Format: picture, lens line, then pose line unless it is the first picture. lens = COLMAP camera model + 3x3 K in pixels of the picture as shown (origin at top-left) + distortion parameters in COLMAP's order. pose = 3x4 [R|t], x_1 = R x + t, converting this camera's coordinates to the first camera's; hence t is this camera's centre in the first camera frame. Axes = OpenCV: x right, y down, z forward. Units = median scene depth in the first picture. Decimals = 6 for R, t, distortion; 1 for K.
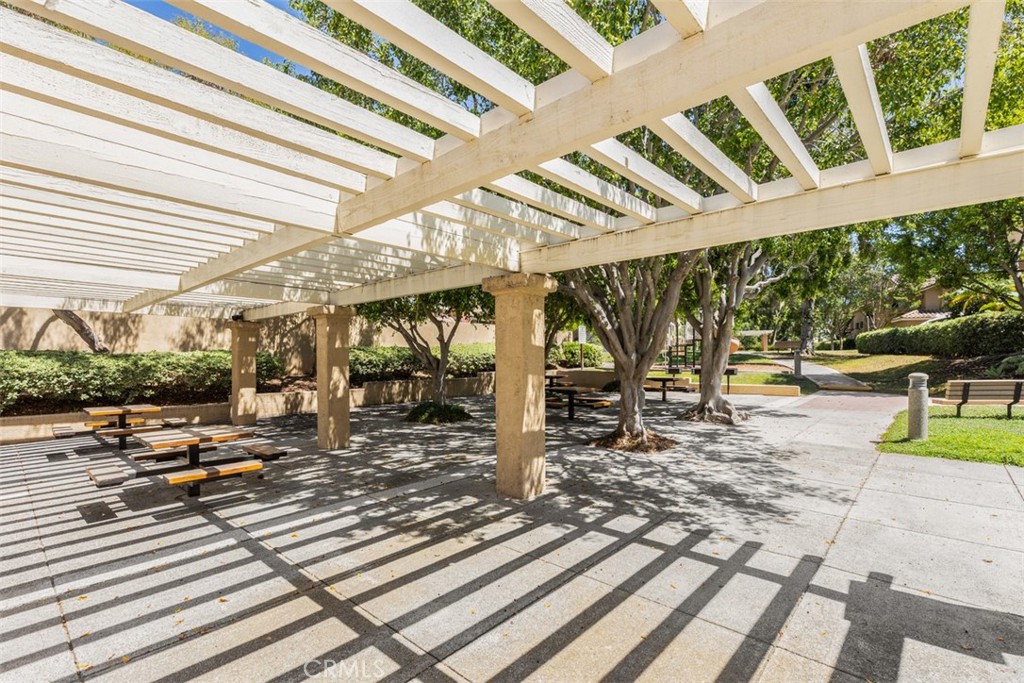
lens RADIAL K [[463.9, 0, 509.9], [0, 463.9, 354.4], [0, 0, 1]] dist [0.001394, 0.000287]
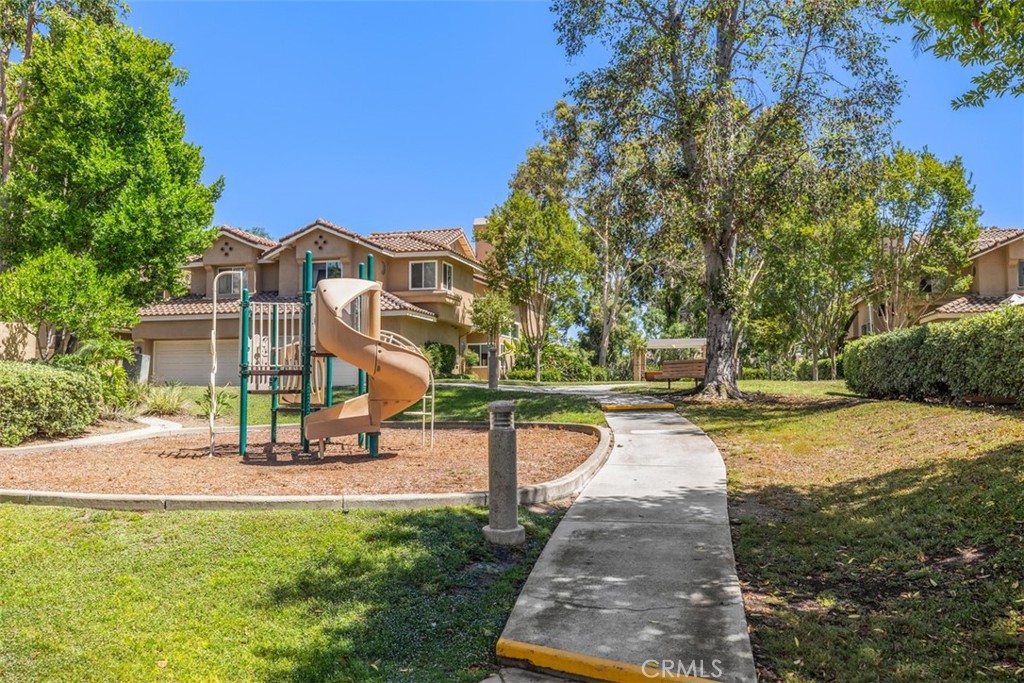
lens RADIAL K [[805.7, 0, 512.0], [0, 805.7, 341.5], [0, 0, 1]] dist [-0.007418, -0.004862]
pose [[0.977743, 0.012846, 0.209413, 0.344692], [-0.002904, 0.998857, -0.047715, -0.012166], [-0.209786, 0.046045, 0.976662, 0.405698]]
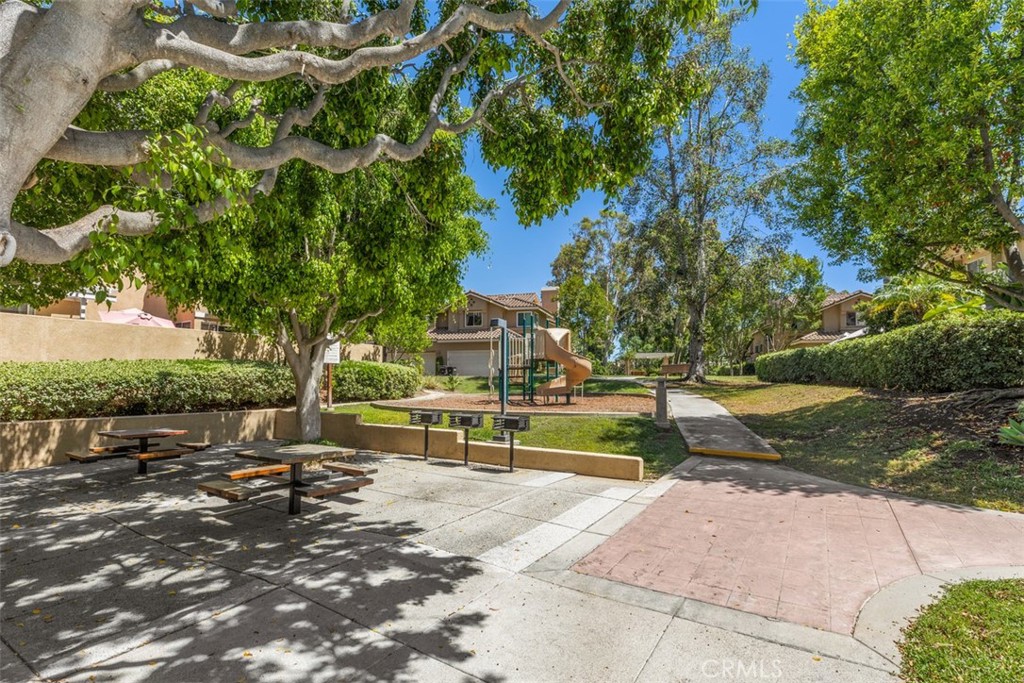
lens RADIAL K [[478.0, 0, 515.9], [0, 478.0, 360.4], [0, 0, 1]] dist [0.000407, 0.000024]
pose [[0.984835, 0.014881, 0.172852, 0.213409], [-0.009207, 0.999394, -0.033577, -0.005929], [-0.173246, 0.031477, 0.984375, 0.280884]]
